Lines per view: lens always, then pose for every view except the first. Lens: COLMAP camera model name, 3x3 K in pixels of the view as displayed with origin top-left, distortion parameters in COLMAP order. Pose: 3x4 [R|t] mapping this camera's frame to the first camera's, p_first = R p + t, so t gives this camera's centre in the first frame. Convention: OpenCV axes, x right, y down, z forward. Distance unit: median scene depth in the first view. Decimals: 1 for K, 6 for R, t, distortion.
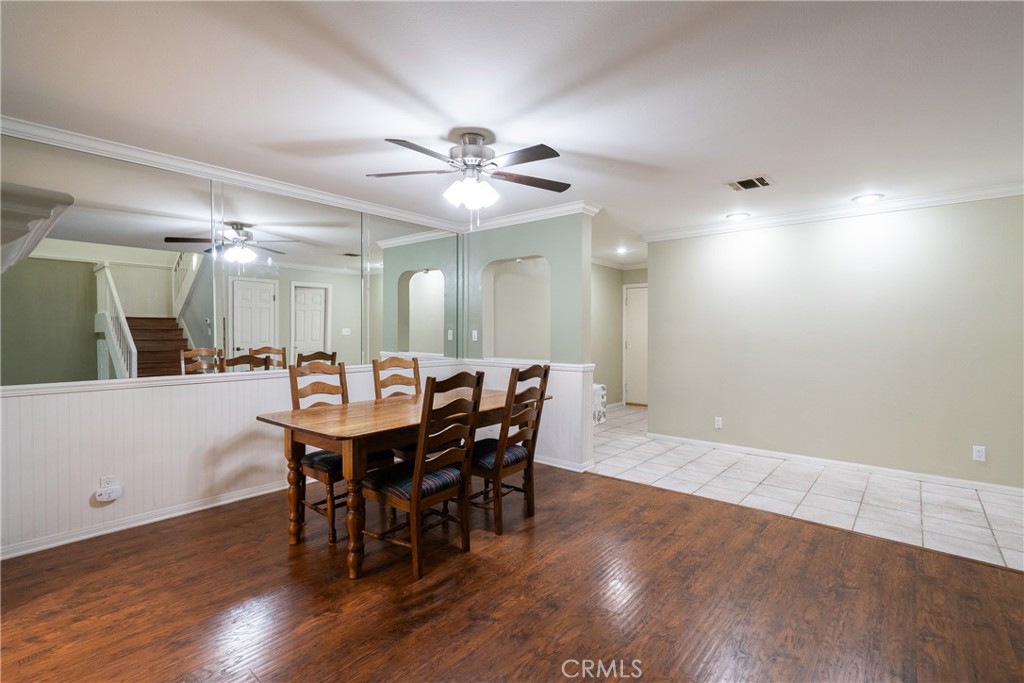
lens RADIAL K [[474.5, 0, 512.8], [0, 474.5, 337.5], [0, 0, 1]] dist [0.001052, 0.000627]
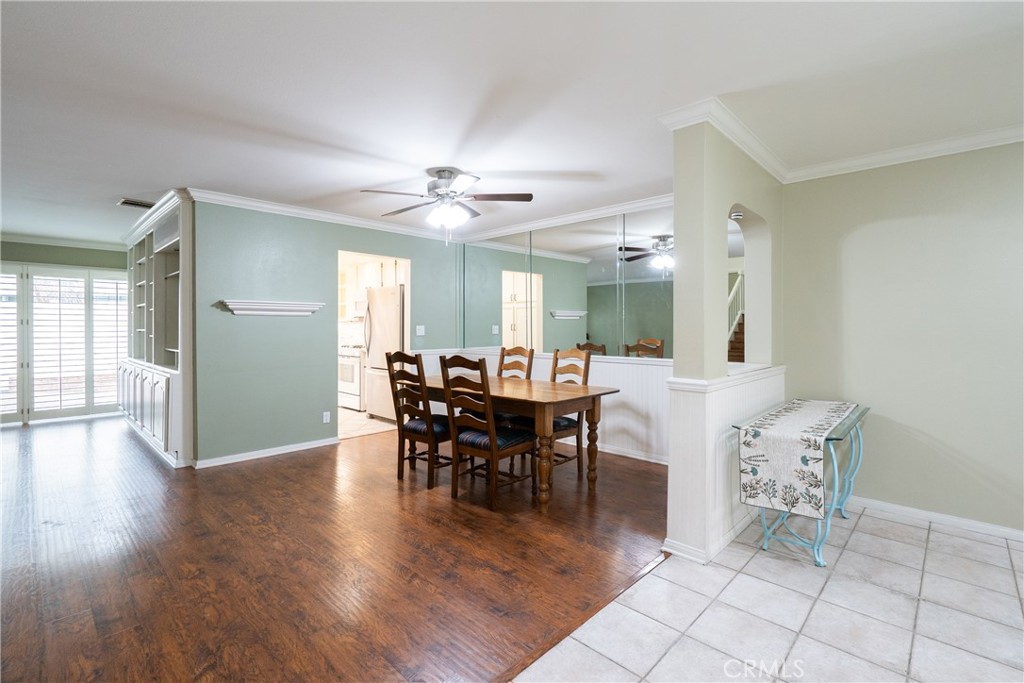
lens RADIAL K [[474.5, 0, 512.8], [0, 474.5, 337.5], [0, 0, 1]] dist [0.001052, 0.000627]
pose [[-0.071423, 0.021808, -0.997208, 1.066279], [-0.010529, 0.999689, 0.022616, -0.009343], [0.997391, 0.012115, -0.071172, 1.160626]]
